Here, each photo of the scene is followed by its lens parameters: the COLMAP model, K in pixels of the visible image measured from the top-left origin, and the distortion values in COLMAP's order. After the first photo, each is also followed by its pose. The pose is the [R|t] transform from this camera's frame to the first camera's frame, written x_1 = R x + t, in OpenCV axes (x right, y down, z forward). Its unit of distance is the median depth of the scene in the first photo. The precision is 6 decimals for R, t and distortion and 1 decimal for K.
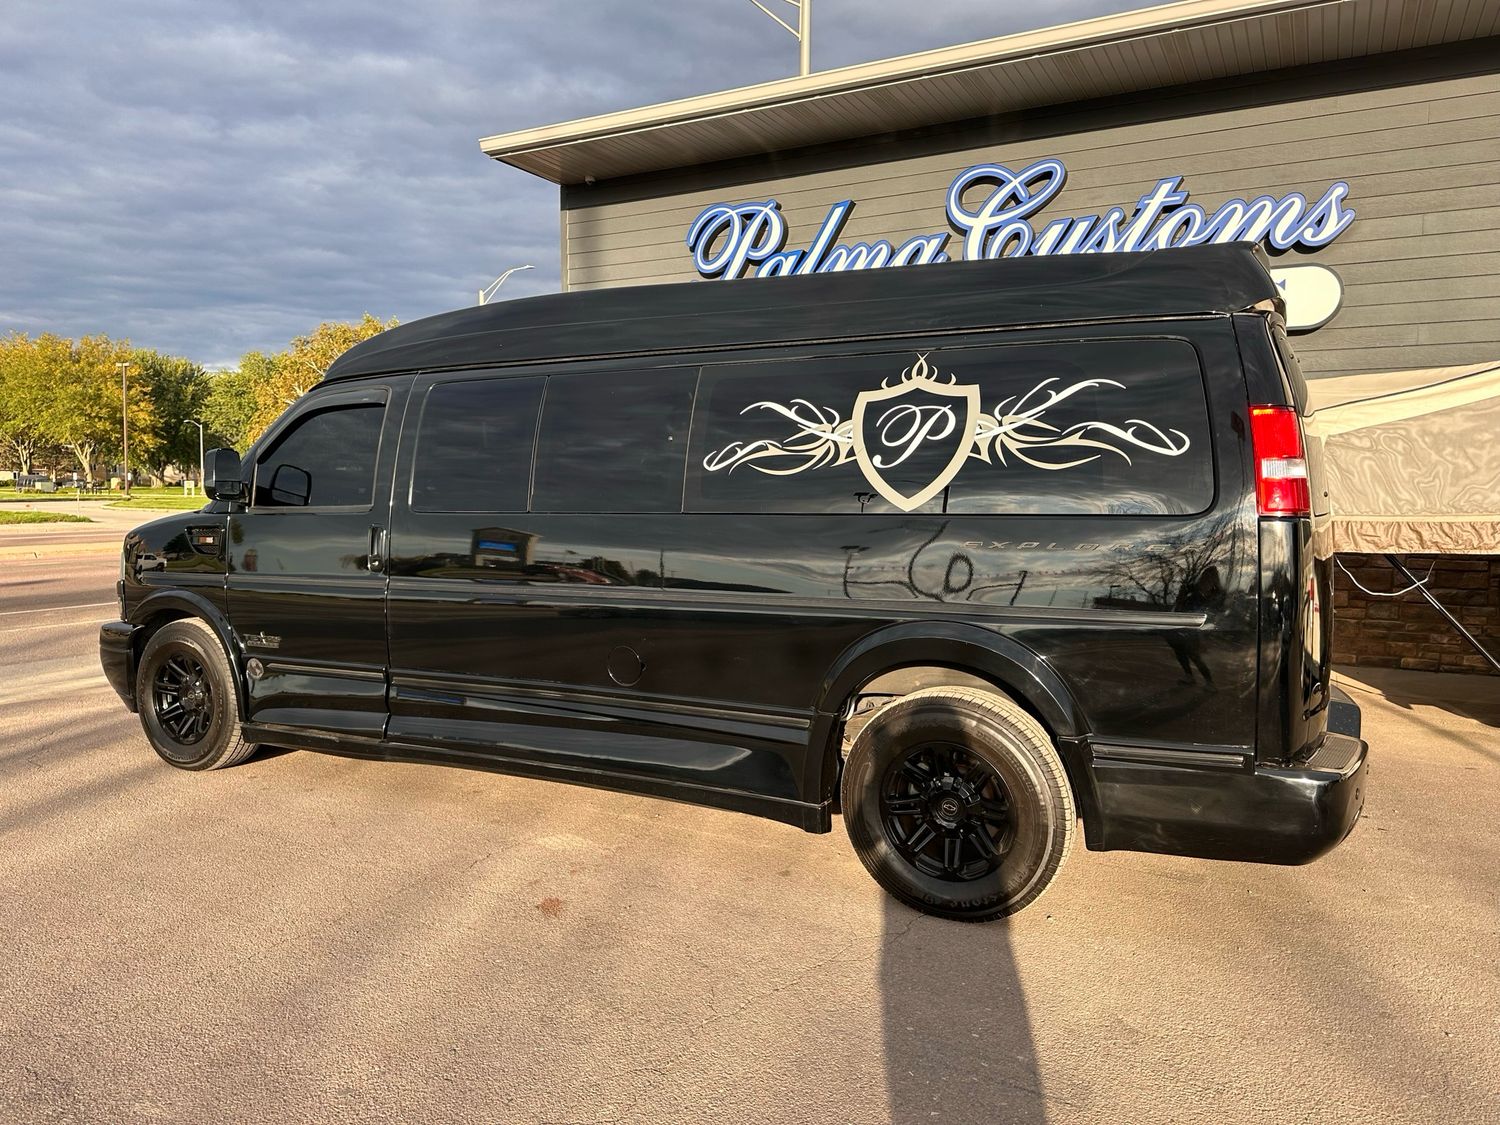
lens RADIAL K [[1085.7, 0, 731.1], [0, 1085.7, 586.5], [0, 0, 1]] dist [0.061228, -0.084999]
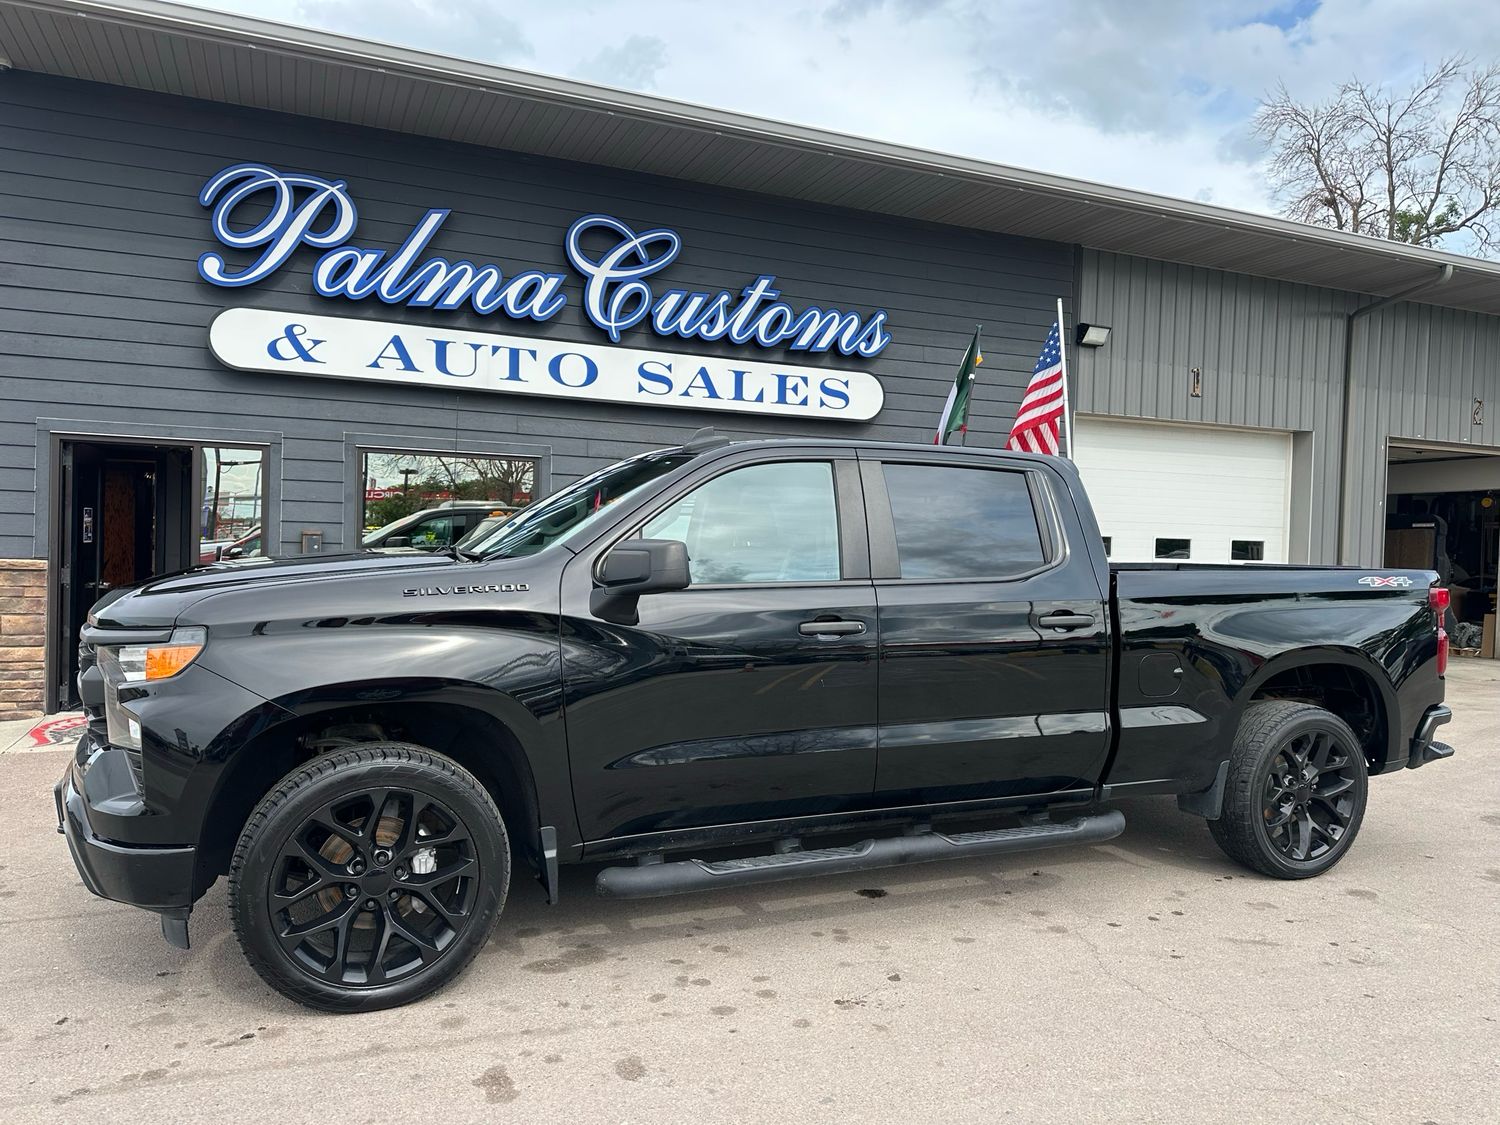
lens RADIAL K [[1082.2, 0, 768.0], [0, 1082.2, 590.2], [0, 0, 1]] dist [0.070760, -0.098271]
pose [[0.597081, -0.018944, 0.801957, -0.473079], [0.050511, 0.998625, -0.014017, -0.028928], [-0.800589, 0.048876, 0.597217, 0.318017]]
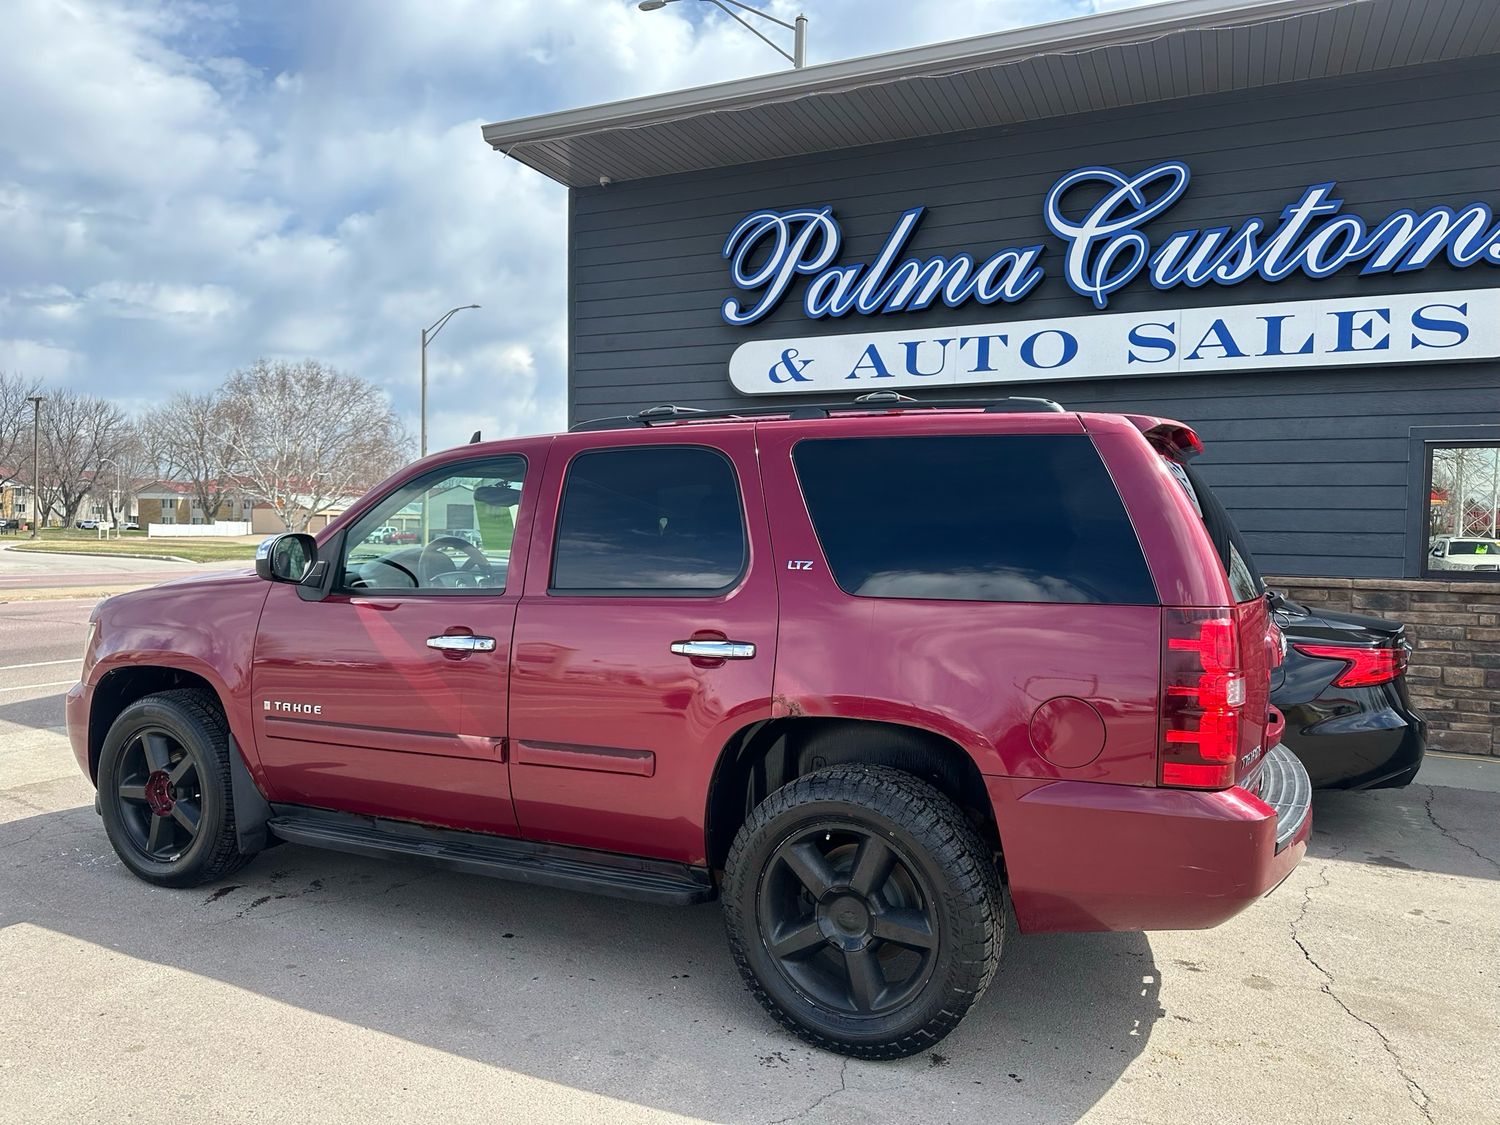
lens RADIAL K [[1085.7, 0, 726.4], [0, 1085.7, 589.8], [0, 0, 1]] dist [0.061228, -0.084999]
pose [[0.998189, 0.009859, 0.059334, -0.099903], [-0.007381, 0.999097, -0.041838, -0.017521], [-0.059693, 0.041324, 0.997361, 0.178921]]
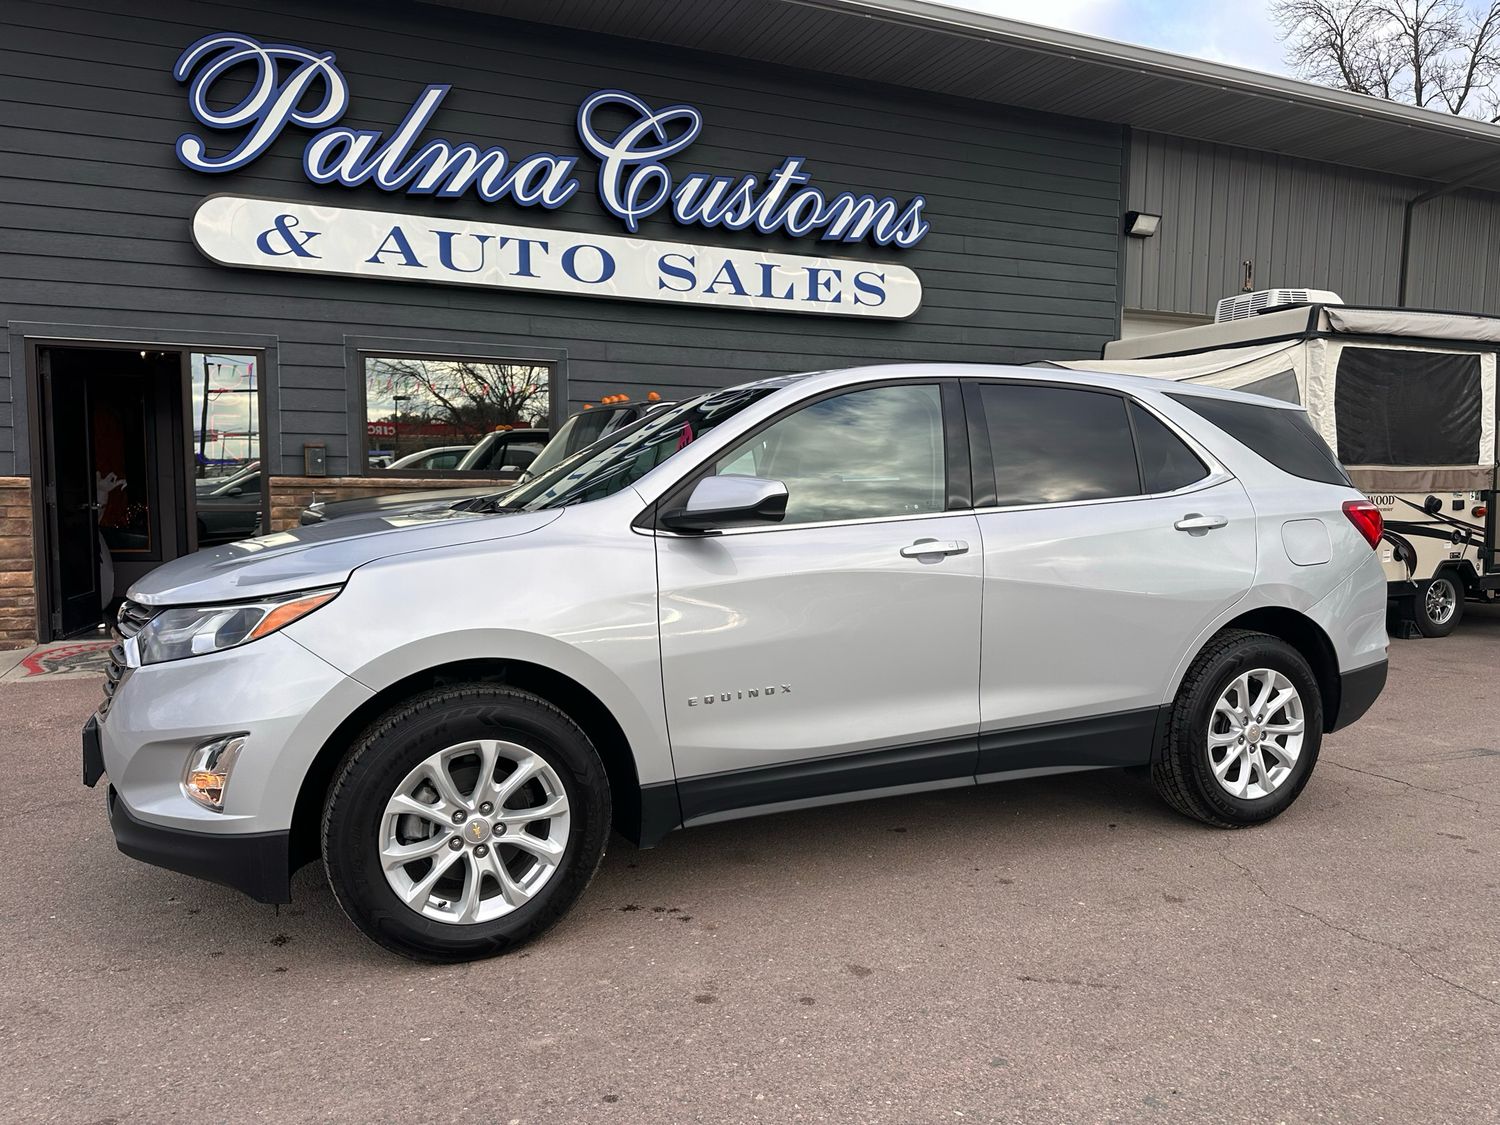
lens RADIAL K [[1082.2, 0, 761.0], [0, 1082.2, 594.4], [0, 0, 1]] dist [0.070760, -0.098271]
pose [[0.599988, -0.082038, 0.795791, -0.442415], [0.068107, 0.996355, 0.051365, -0.014307], [-0.797104, 0.023381, 0.603389, 0.383124]]
